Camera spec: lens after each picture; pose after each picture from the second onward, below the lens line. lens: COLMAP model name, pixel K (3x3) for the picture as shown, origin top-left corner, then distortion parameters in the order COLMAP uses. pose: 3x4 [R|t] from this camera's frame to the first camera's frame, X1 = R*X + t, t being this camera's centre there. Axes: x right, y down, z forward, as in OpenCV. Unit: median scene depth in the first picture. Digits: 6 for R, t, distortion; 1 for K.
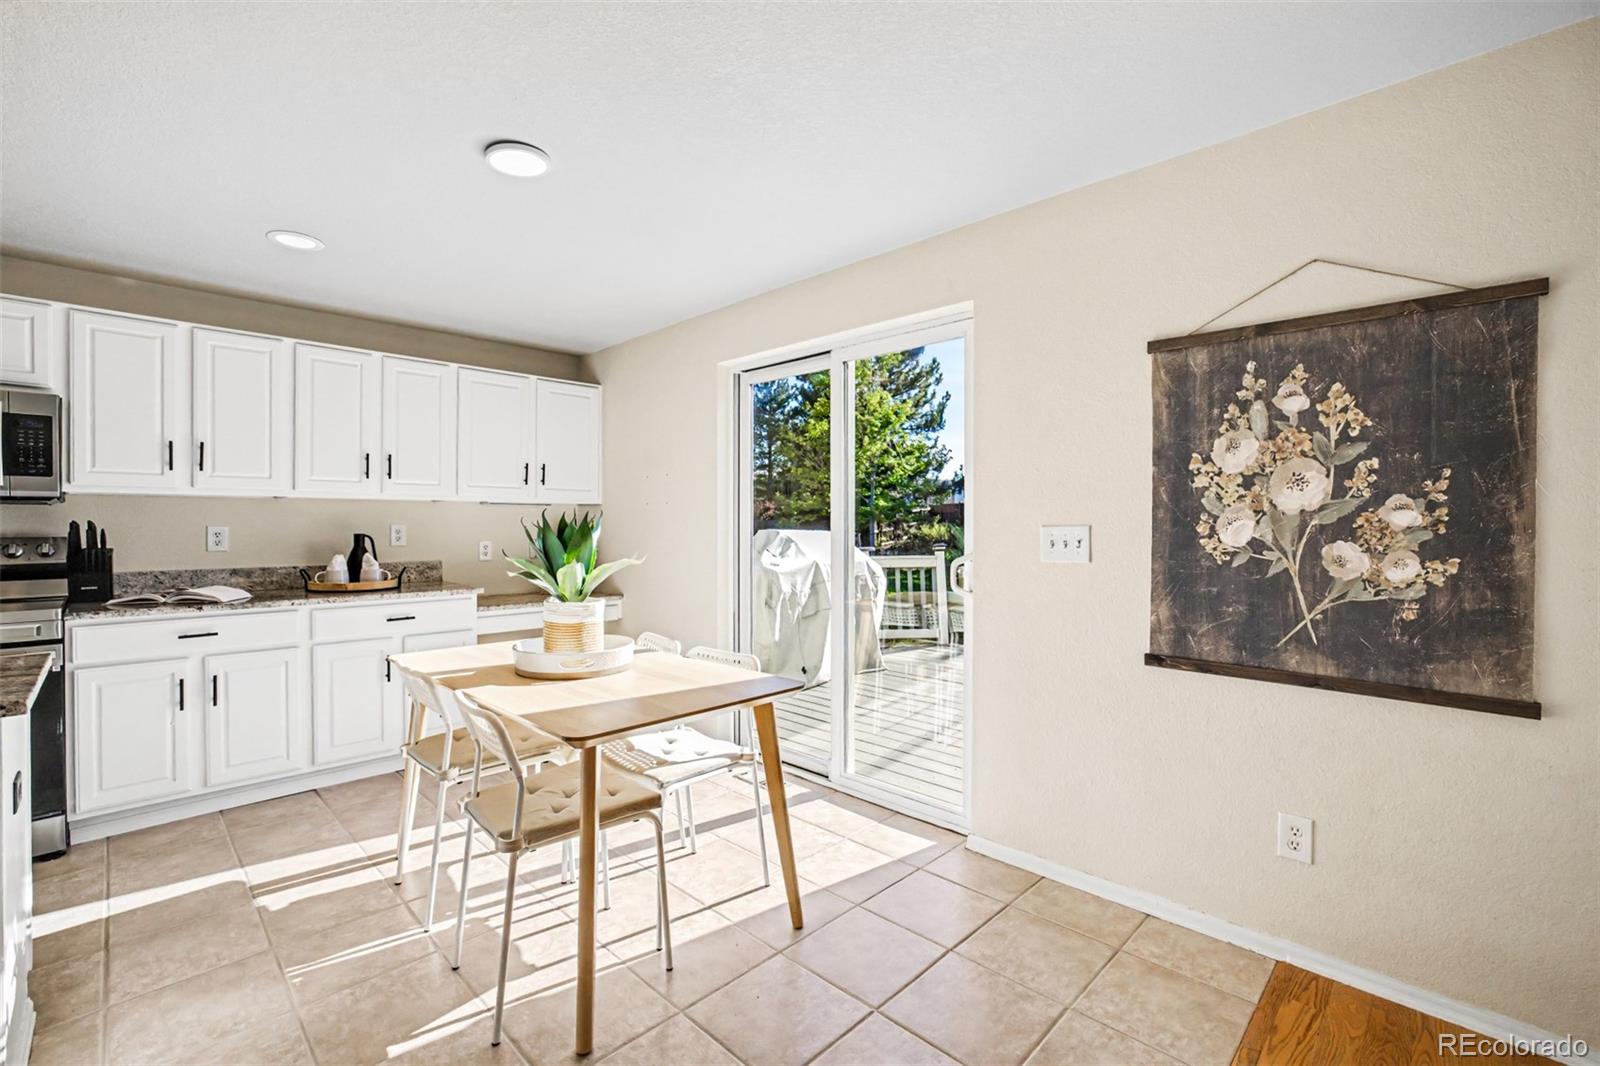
lens RADIAL K [[690.9, 0, 800.0], [0, 690.9, 533.0], [0, 0, 1]] dist [-0.025138, -0.000104]
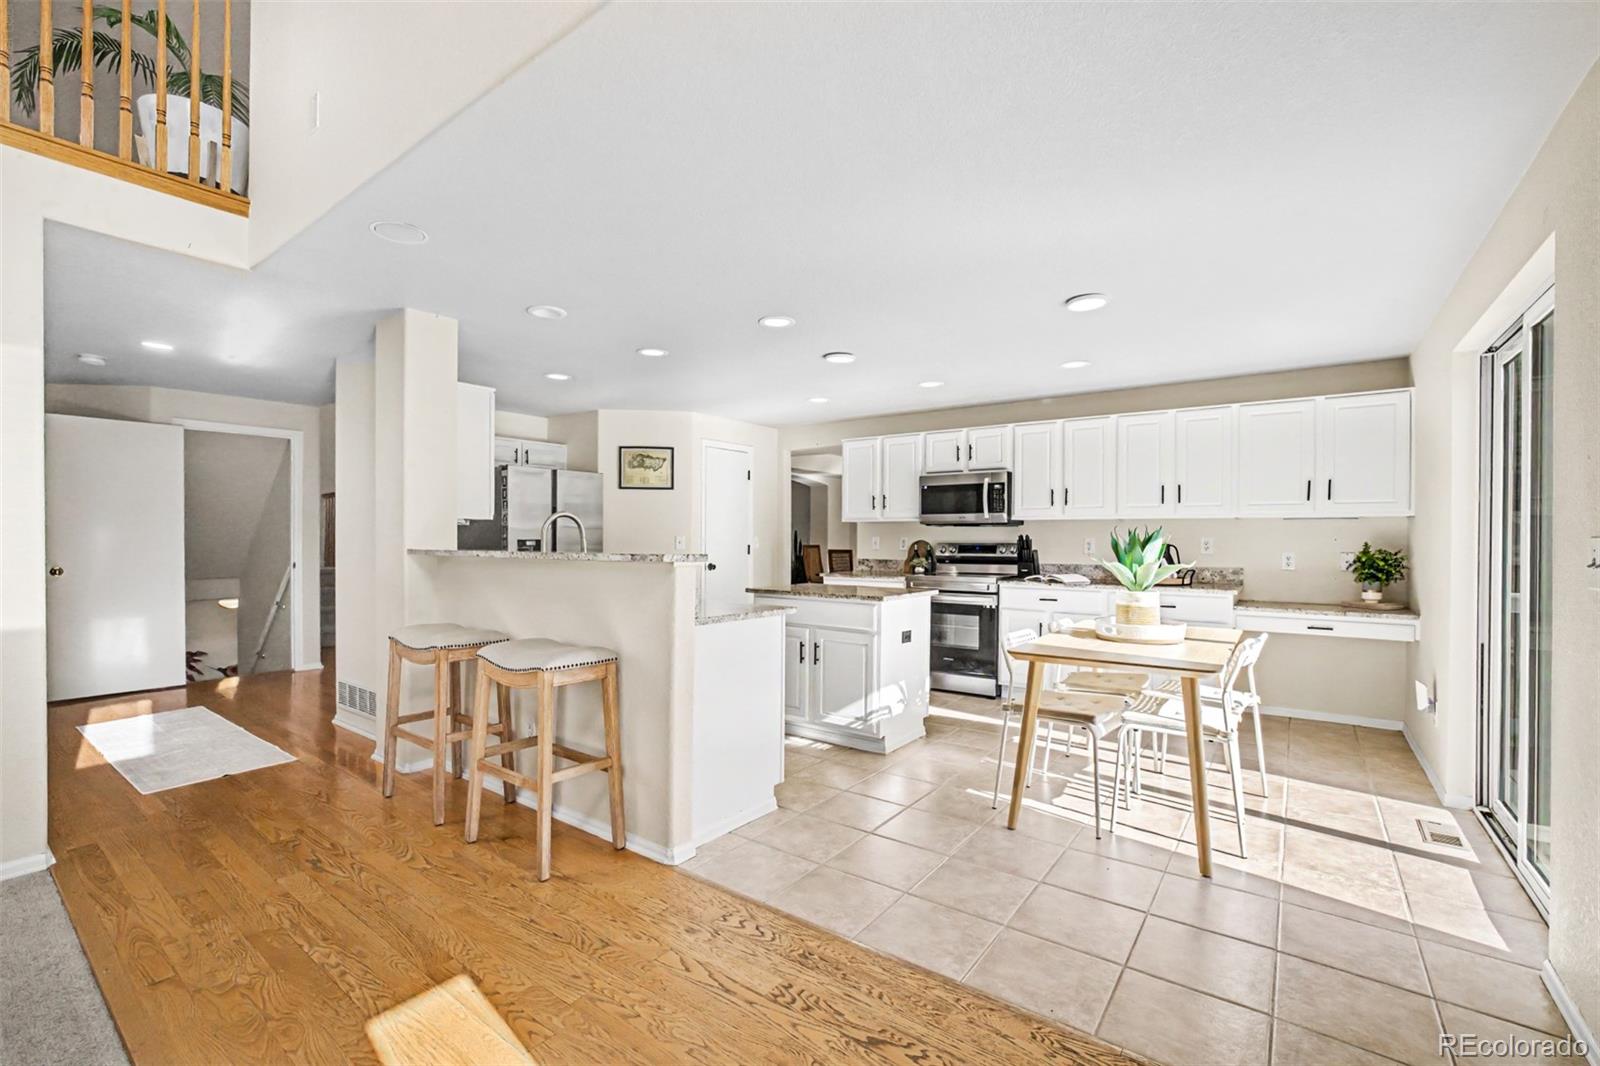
lens RADIAL K [[690.9, 0, 800.0], [0, 690.9, 533.0], [0, 0, 1]] dist [-0.025138, -0.000104]
pose [[0.143752, -0.007516, -0.989585, 0.741141], [-0.018416, 0.999778, -0.010269, 0.008132], [0.989442, 0.019701, 0.143582, 0.092387]]
